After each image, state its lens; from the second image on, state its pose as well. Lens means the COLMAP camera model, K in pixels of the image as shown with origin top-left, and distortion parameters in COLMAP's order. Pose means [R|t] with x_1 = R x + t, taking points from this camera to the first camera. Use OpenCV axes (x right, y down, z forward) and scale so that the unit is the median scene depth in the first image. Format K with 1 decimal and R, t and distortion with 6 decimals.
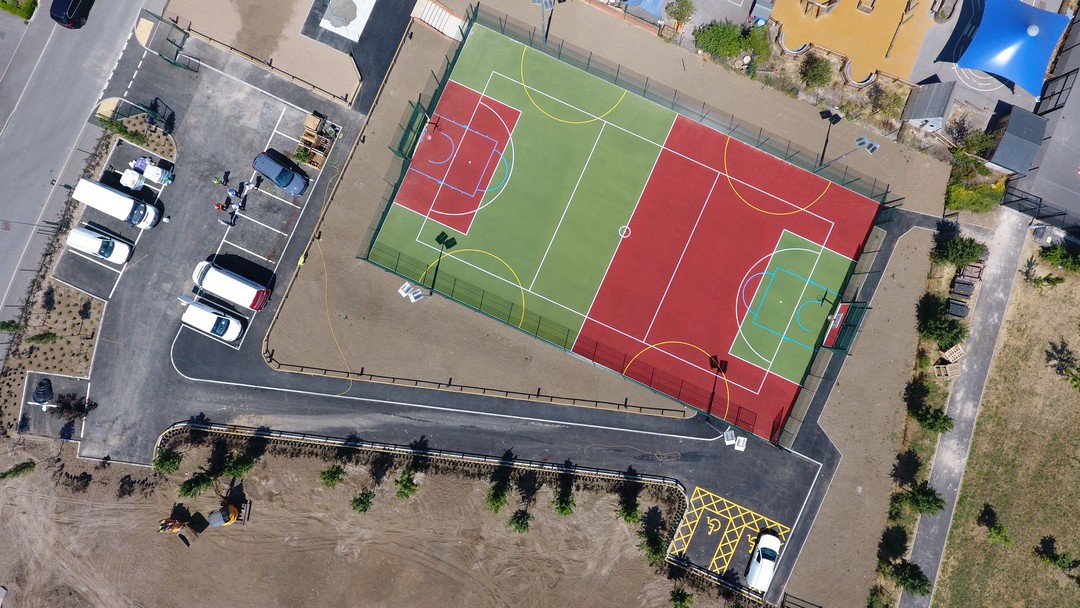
lens RADIAL K [[630.8, 0, 549.7], [0, 630.8, 283.0], [0, 0, 1]] dist [-0.000770, -0.002726]
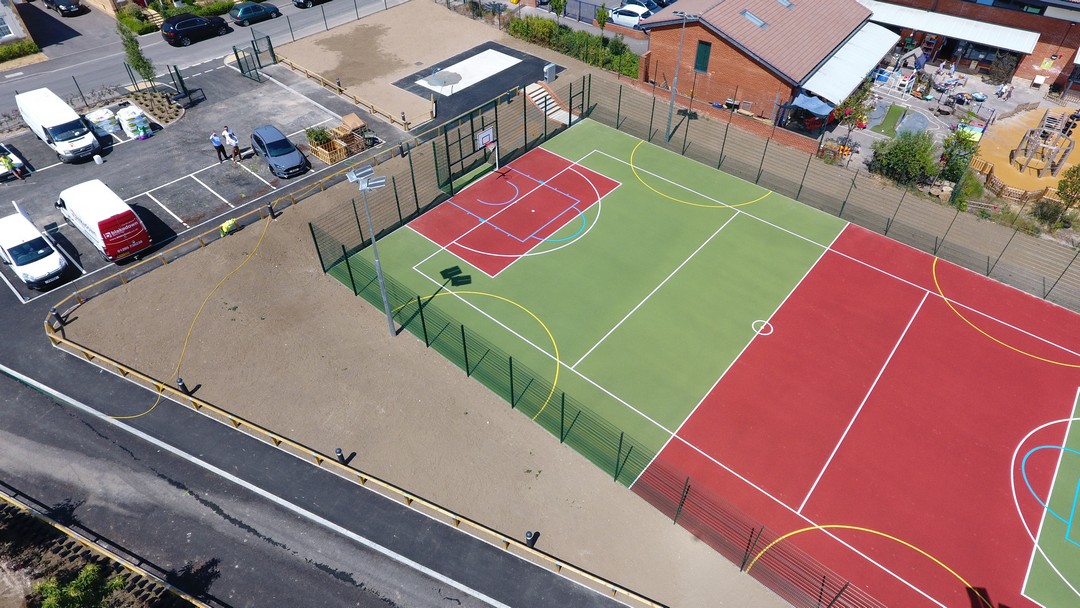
lens RADIAL K [[630.8, 0, 548.4], [0, 630.8, 291.5], [0, 0, 1]] dist [-0.000770, -0.002726]
pose [[0.961645, 0.200945, -0.186710, 0.035310], [-0.273867, 0.665235, -0.694592, 0.343996], [-0.015369, 0.719085, 0.694752, 0.601331]]
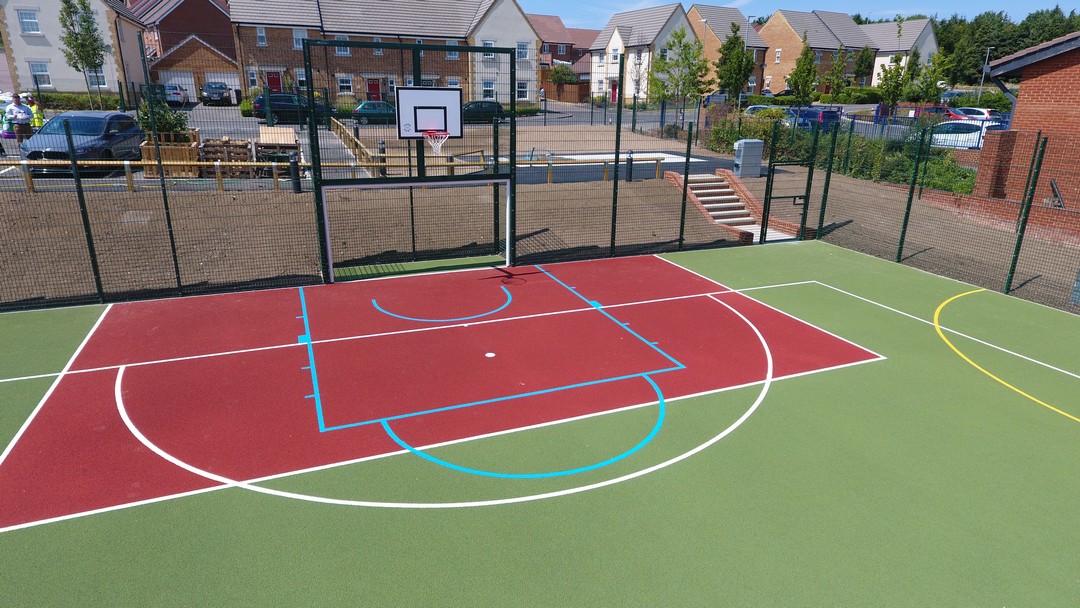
lens RADIAL K [[630.8, 0, 548.9], [0, 630.8, 293.4], [0, 0, 1]] dist [-0.000770, -0.002726]
pose [[0.730768, 0.232861, -0.641681, -0.002563], [-0.682468, 0.229018, -0.694109, -0.083836], [-0.014674, 0.945159, 0.326279, 0.945493]]
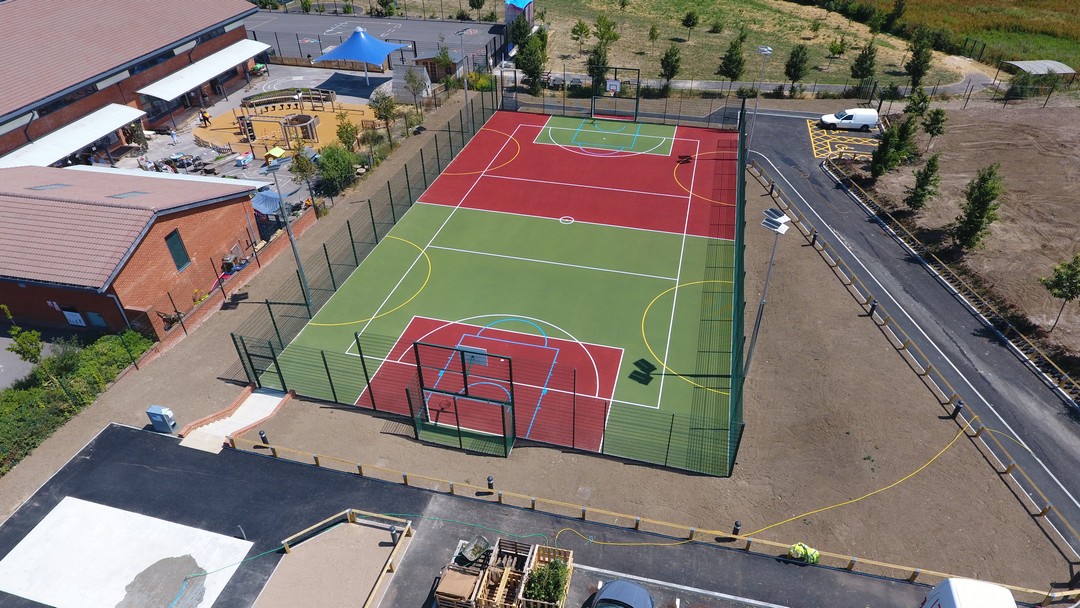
lens RADIAL K [[630.8, 0, 545.3], [0, 630.8, 294.3], [0, 0, 1]] dist [-0.000770, -0.002726]
pose [[-0.170714, -0.574709, 0.800354, -0.581421], [0.985265, -0.090920, 0.144869, -0.236775], [-0.010490, 0.813292, 0.581762, 0.621465]]
